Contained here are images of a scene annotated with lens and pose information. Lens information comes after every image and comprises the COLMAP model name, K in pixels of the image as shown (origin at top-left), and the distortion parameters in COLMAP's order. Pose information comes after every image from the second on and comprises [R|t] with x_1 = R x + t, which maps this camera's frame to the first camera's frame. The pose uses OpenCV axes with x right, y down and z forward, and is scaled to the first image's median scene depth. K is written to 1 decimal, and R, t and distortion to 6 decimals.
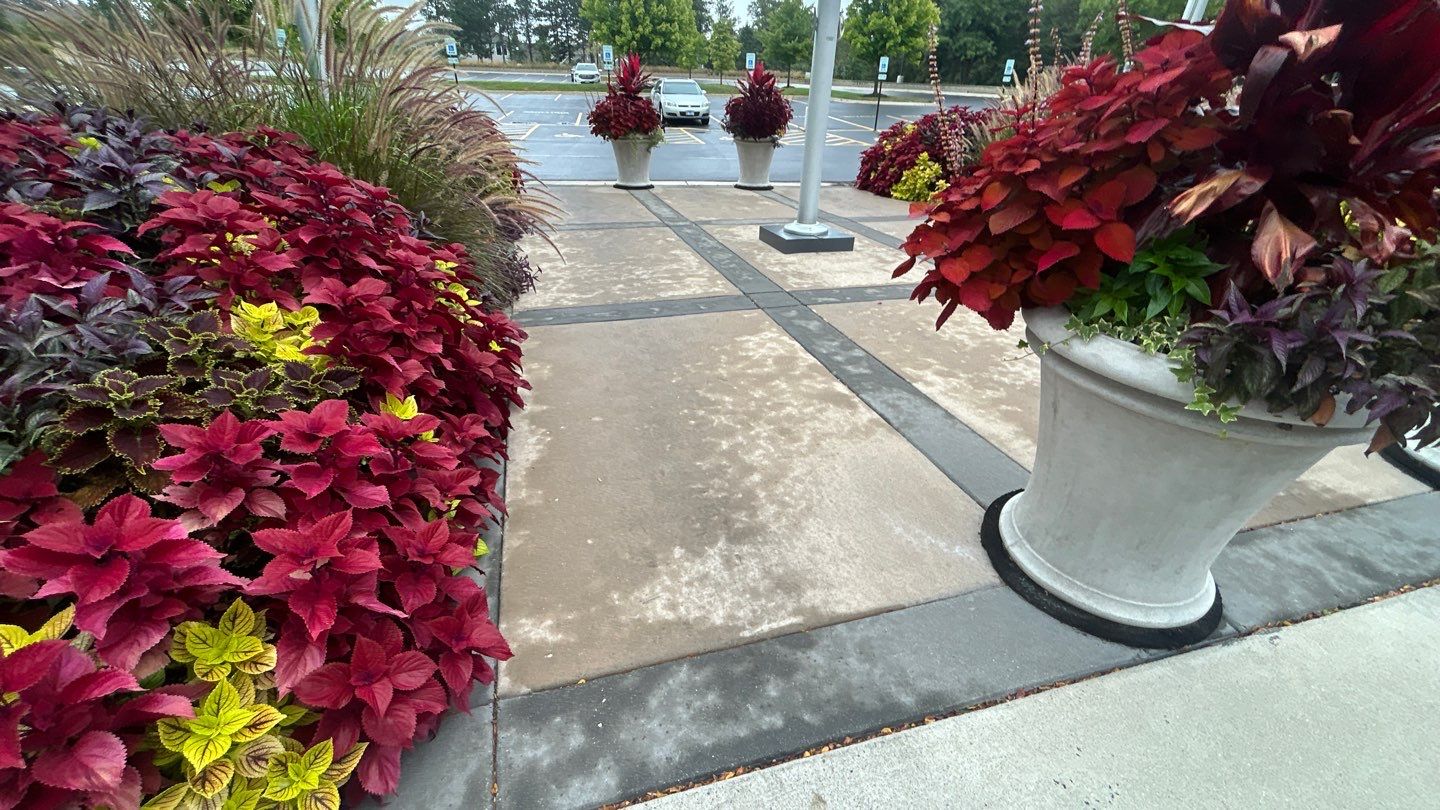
lens RADIAL K [[597.9, 0, 720.0], [0, 597.9, 405.0], [0, 0, 1]] dist [-0.001751, -0.000026]
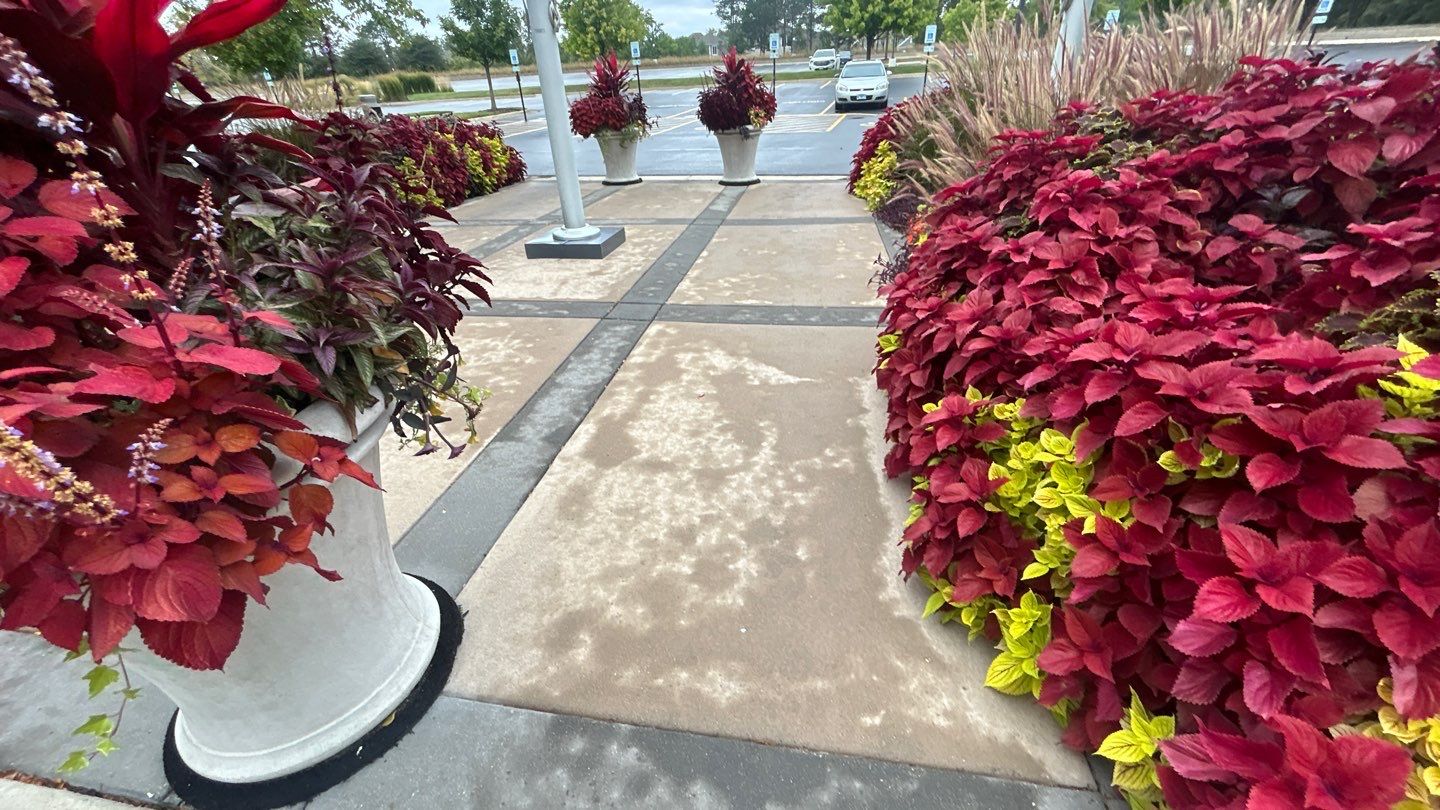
lens RADIAL K [[591.4, 0, 720.0], [0, 591.4, 407.8], [0, 0, 1]] dist [0.000419, 0.000640]
pose [[0.897939, 0.155667, -0.411672, 0.144083], [-0.144077, 0.987791, 0.059257, -0.020176], [0.415870, 0.006103, 0.909403, 0.044778]]
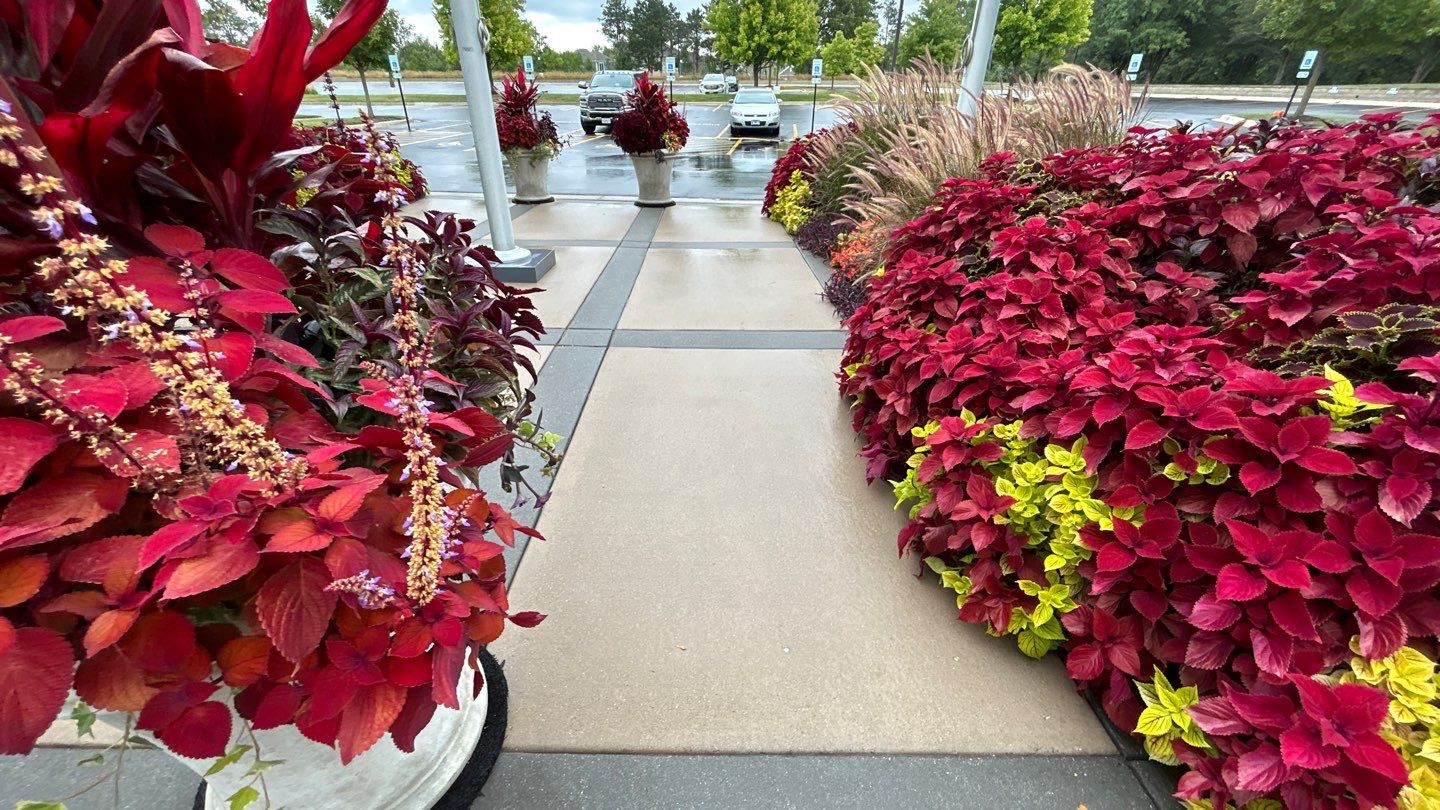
lens RADIAL K [[592.2, 0, 723.2], [0, 592.2, 404.3], [0, 0, 1]] dist [0.003249, 0.000523]
pose [[0.961785, 0.108219, -0.251510, 0.133579], [-0.110158, 0.993893, 0.006400, -0.020361], [0.250667, 0.021550, 0.967834, 0.038084]]
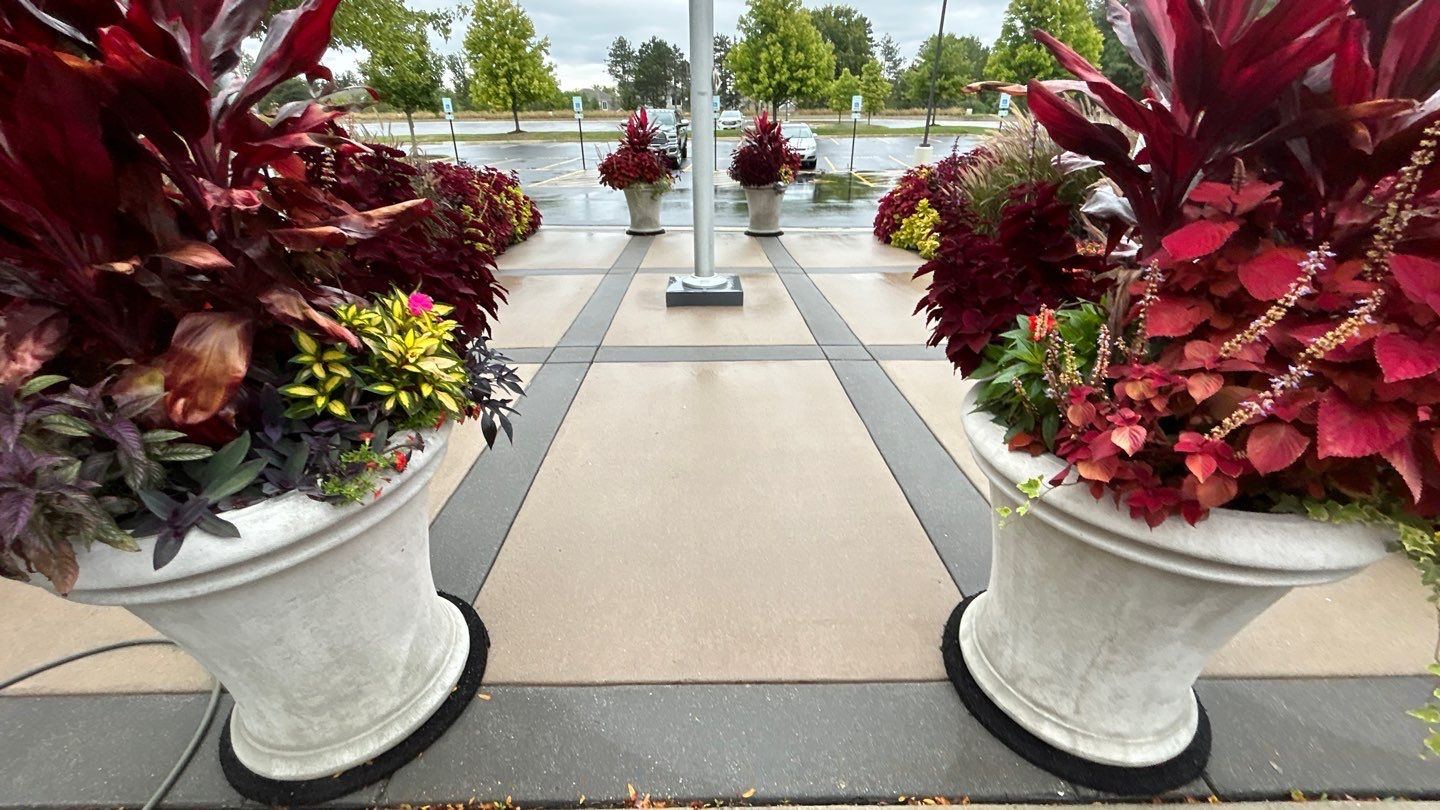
lens RADIAL K [[591.4, 0, 720.0], [0, 591.4, 407.8], [0, 0, 1]] dist [0.000419, 0.000640]
pose [[0.964206, 0.081802, -0.252219, 0.079646], [-0.093842, 0.994934, -0.036062, -0.010286], [0.247992, 0.058440, 0.966998, 0.014682]]
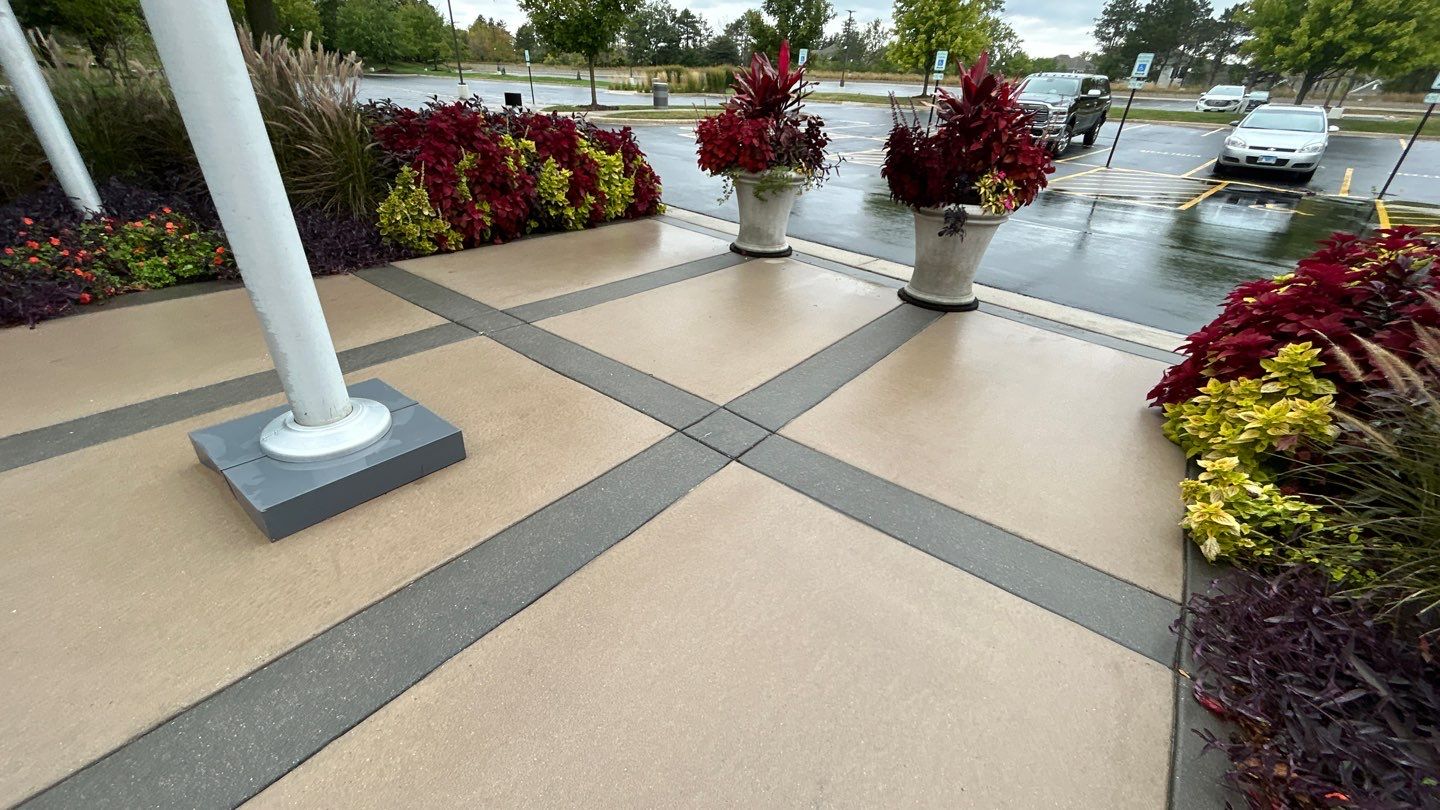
lens RADIAL K [[584.3, 0, 720.0], [0, 584.3, 405.0], [0, 0, 1]] dist [-0.000142, 0.000000]
pose [[0.577858, 0.394169, -0.714640, 0.105664], [-0.411202, 0.896989, 0.162247, -0.088984], [0.704977, 0.200106, 0.680415, 0.169558]]
